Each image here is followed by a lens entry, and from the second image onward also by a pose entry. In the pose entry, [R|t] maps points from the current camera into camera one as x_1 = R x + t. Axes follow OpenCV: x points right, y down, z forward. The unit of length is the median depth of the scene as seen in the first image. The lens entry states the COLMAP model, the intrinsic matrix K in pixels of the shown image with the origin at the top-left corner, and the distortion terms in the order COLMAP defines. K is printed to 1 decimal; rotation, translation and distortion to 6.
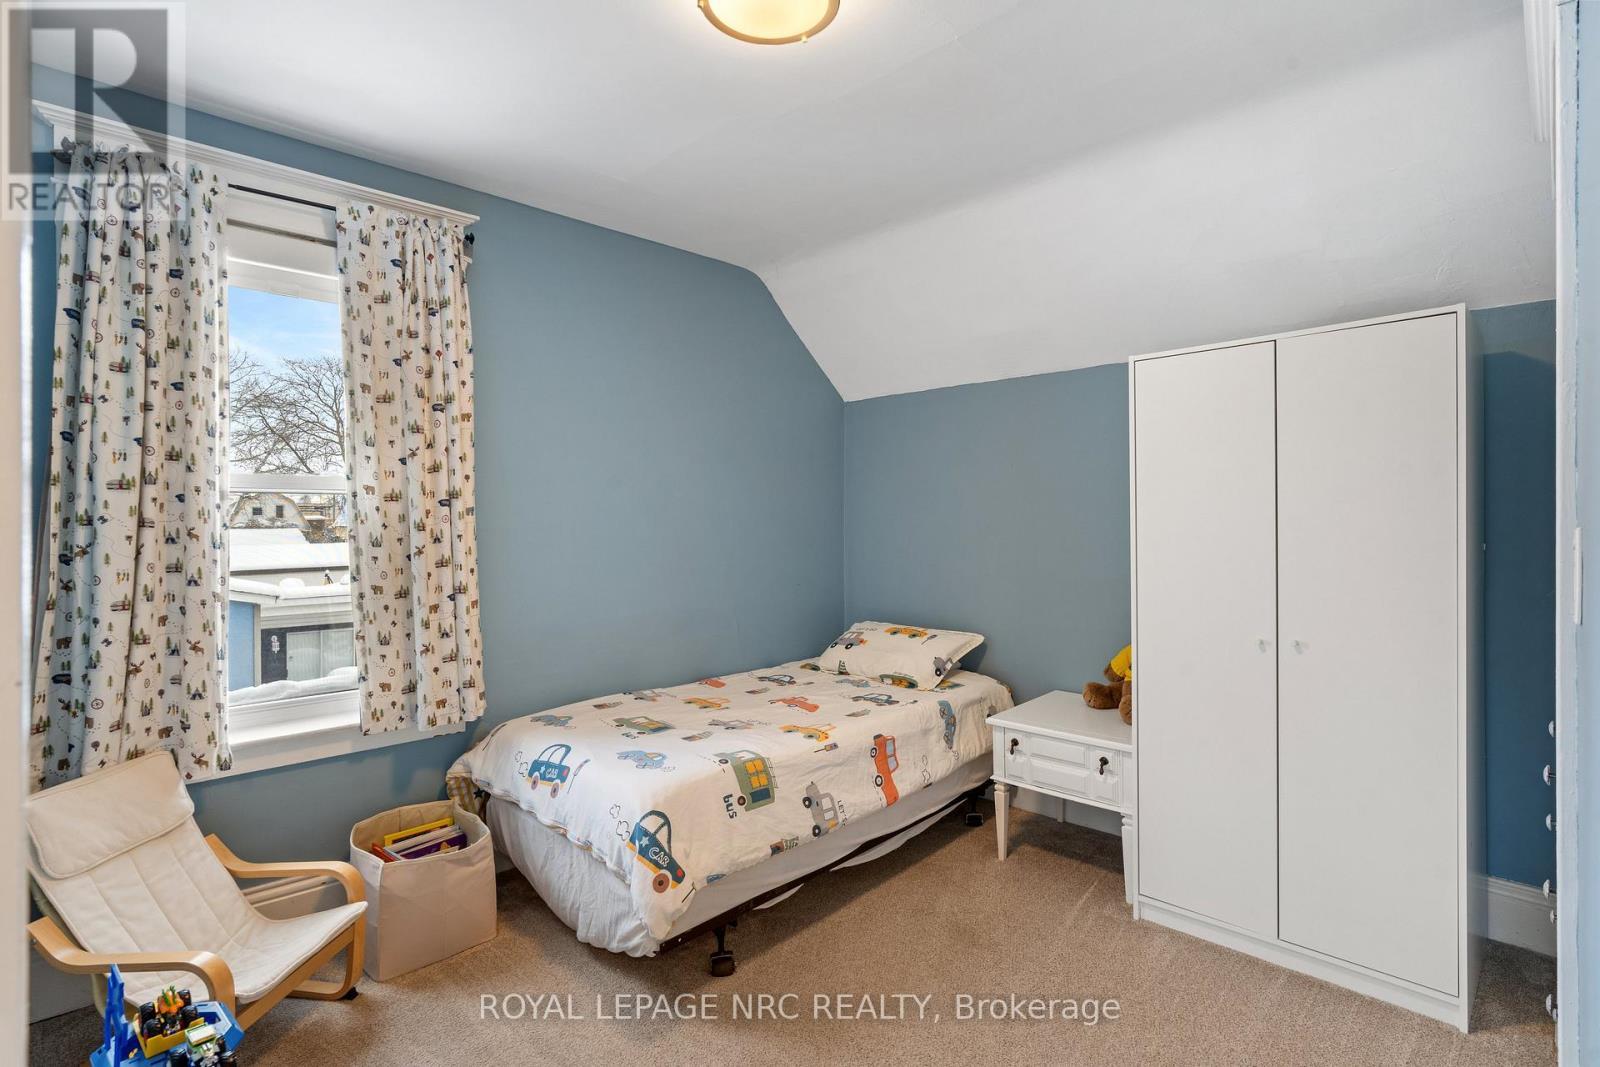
lens RADIAL K [[757.9, 0, 800.2], [0, 757.9, 526.1], [0, 0, 1]] dist [0.001449, 0.000121]
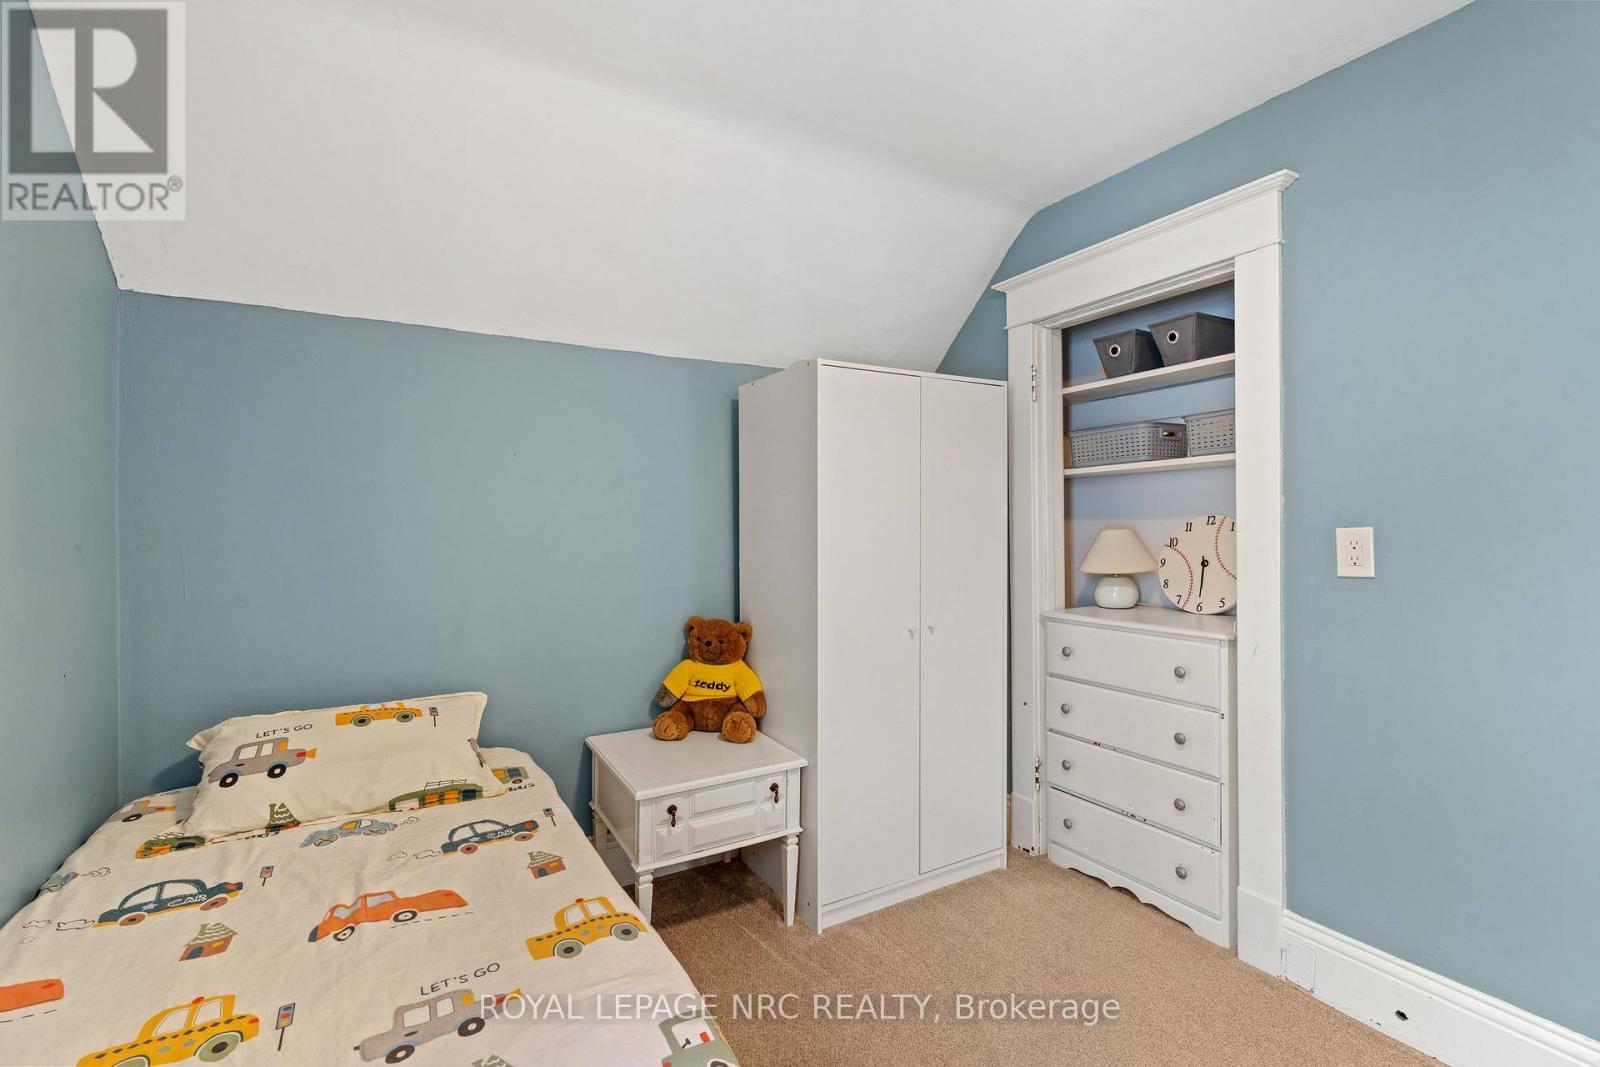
lens RADIAL K [[712.6, 0, 800.4], [0, 712.6, 530.4], [0, 0, 1]] dist [-0.004051, -0.000222]
pose [[0.250848, 0.000589, 0.968026, -0.403804], [0.002672, 0.999996, -0.001301, -0.002246], [-0.968023, 0.002913, 0.250845, 0.700106]]
